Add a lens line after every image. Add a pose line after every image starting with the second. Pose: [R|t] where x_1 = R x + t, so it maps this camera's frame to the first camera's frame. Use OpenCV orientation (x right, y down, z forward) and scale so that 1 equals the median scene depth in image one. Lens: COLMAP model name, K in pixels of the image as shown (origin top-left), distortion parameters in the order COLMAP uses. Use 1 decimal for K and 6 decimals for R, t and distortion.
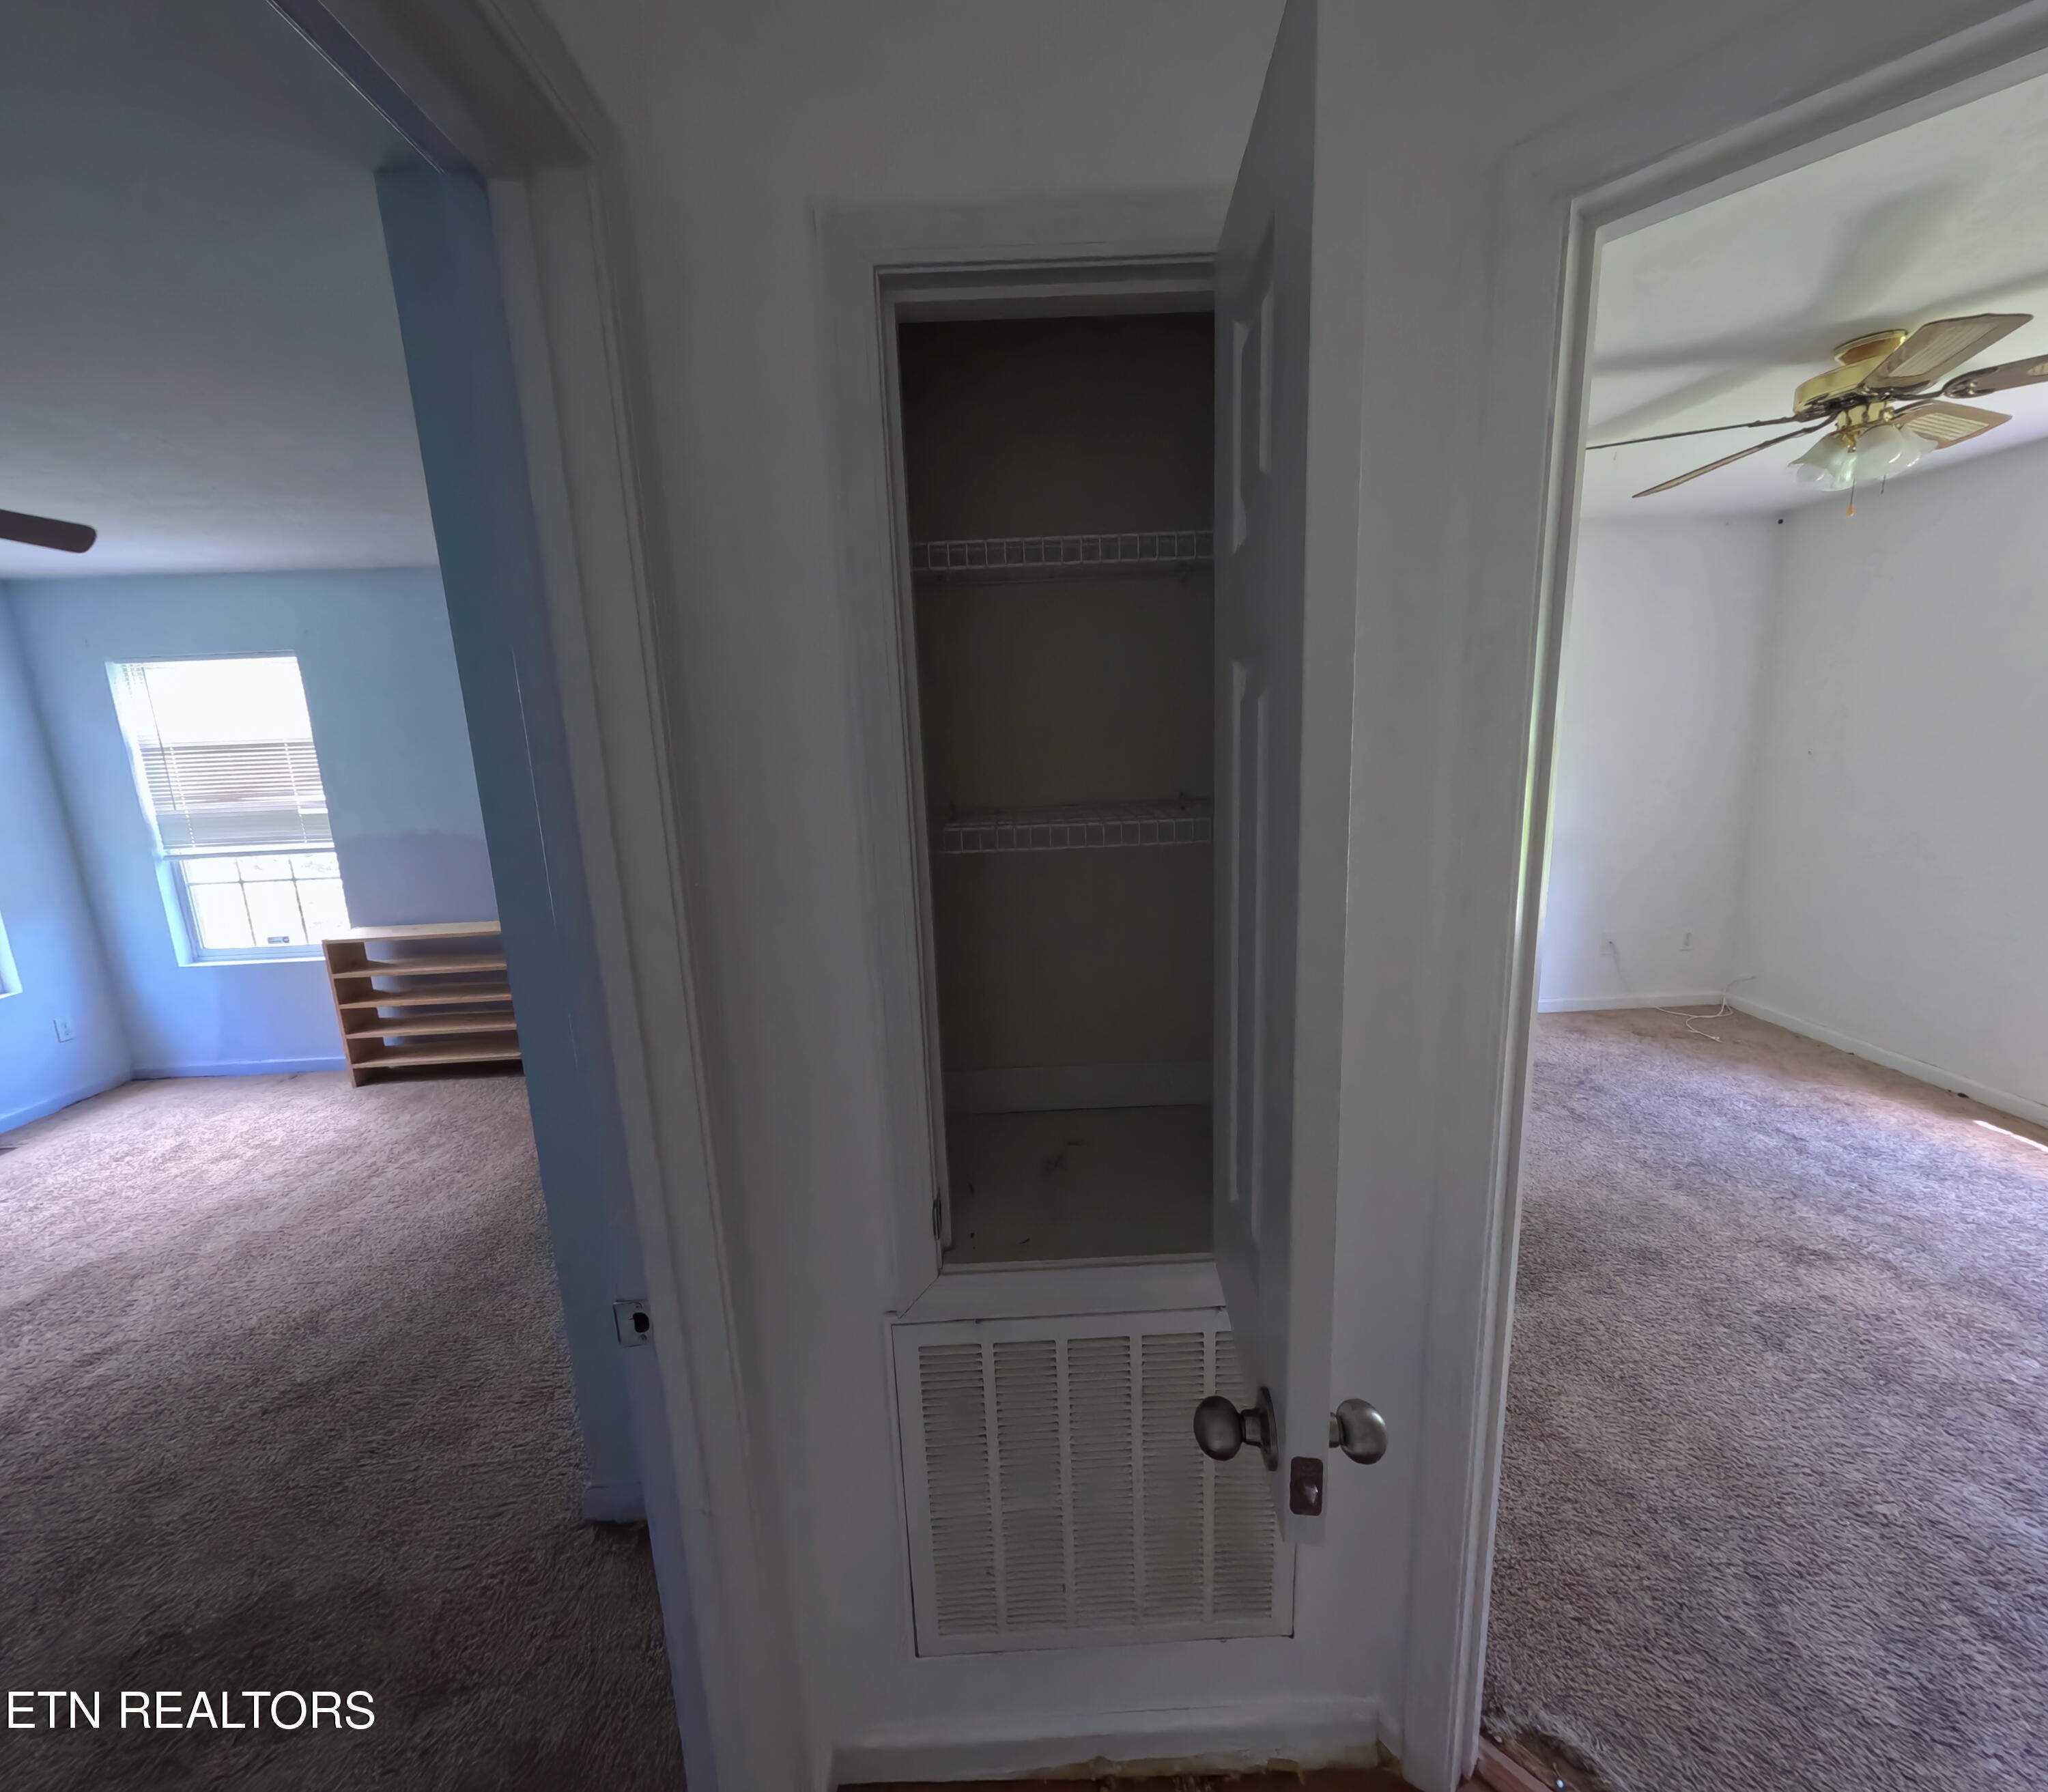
lens RADIAL K [[818.0, 0, 1017.4], [0, 818.0, 897.8], [0, 0, 1]] dist [0.000902, 0.000011]
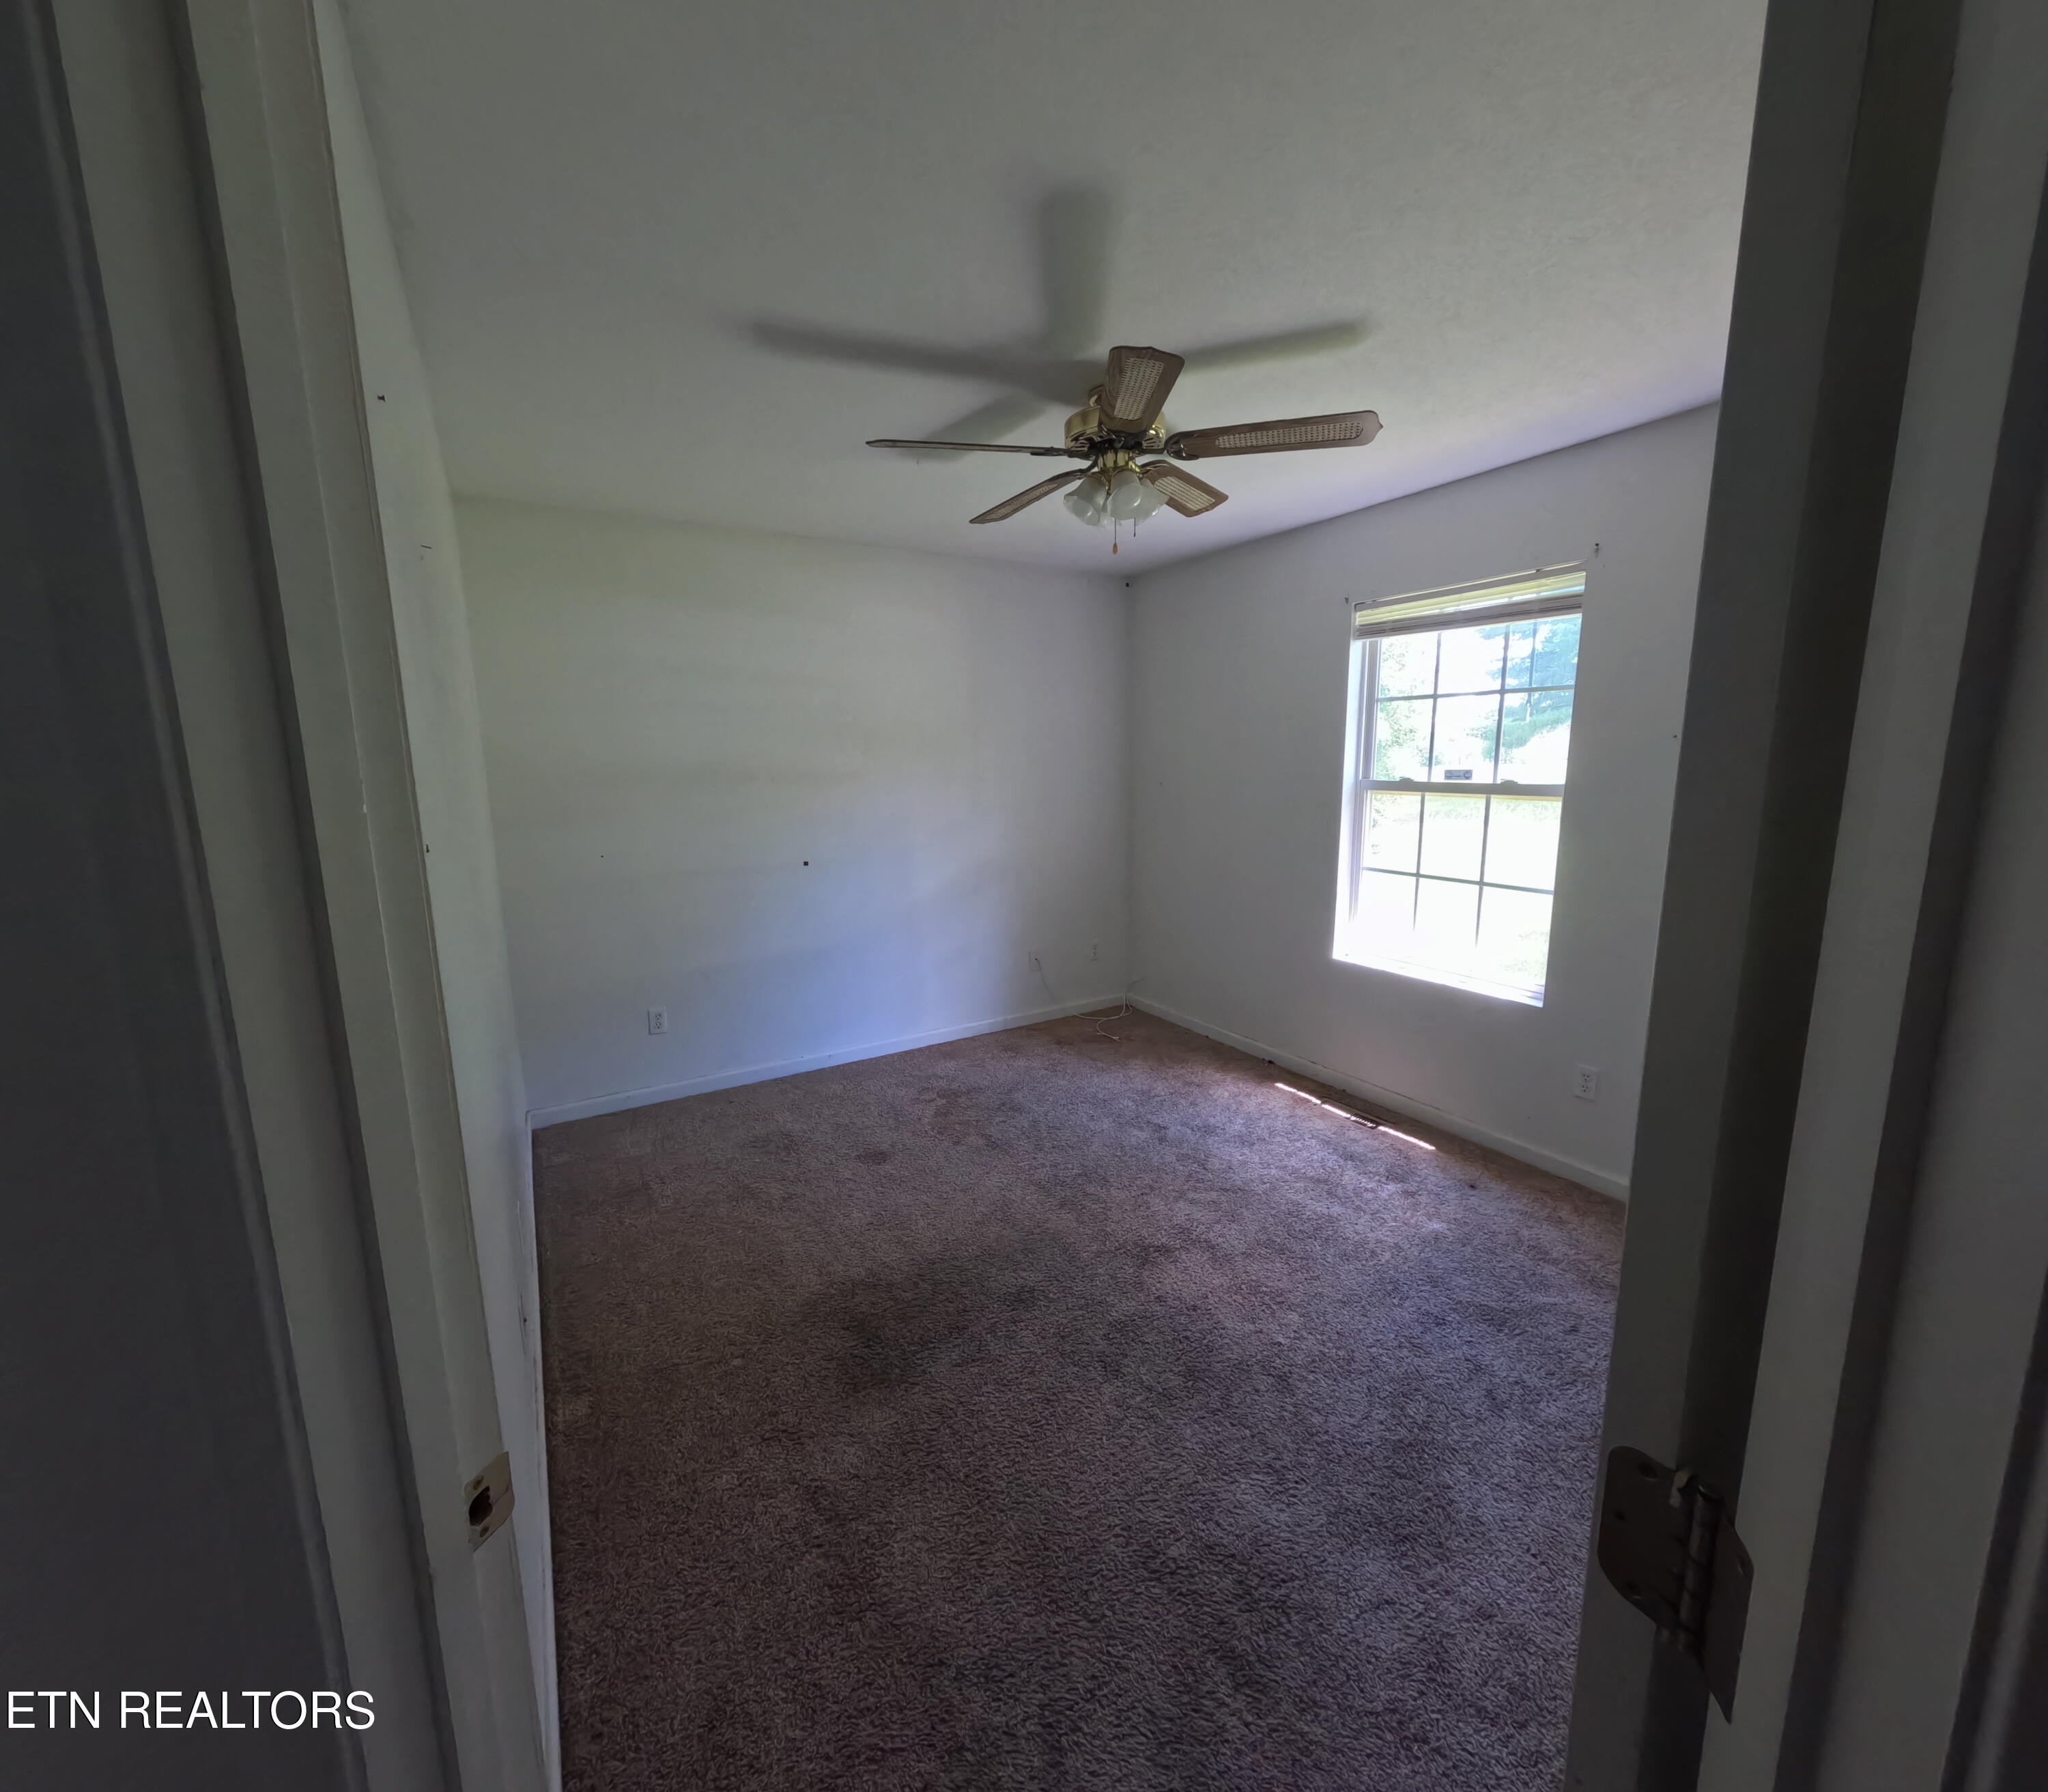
lens RADIAL K [[818.0, 0, 1021.6], [0, 818.0, 891.8], [0, 0, 1]] dist [0.000902, 0.000011]
pose [[0.867998, -0.050048, 0.494039, 0.291867], [0.071759, 0.997107, -0.025065, -0.009434], [-0.491355, 0.057208, 0.869078, 0.130531]]
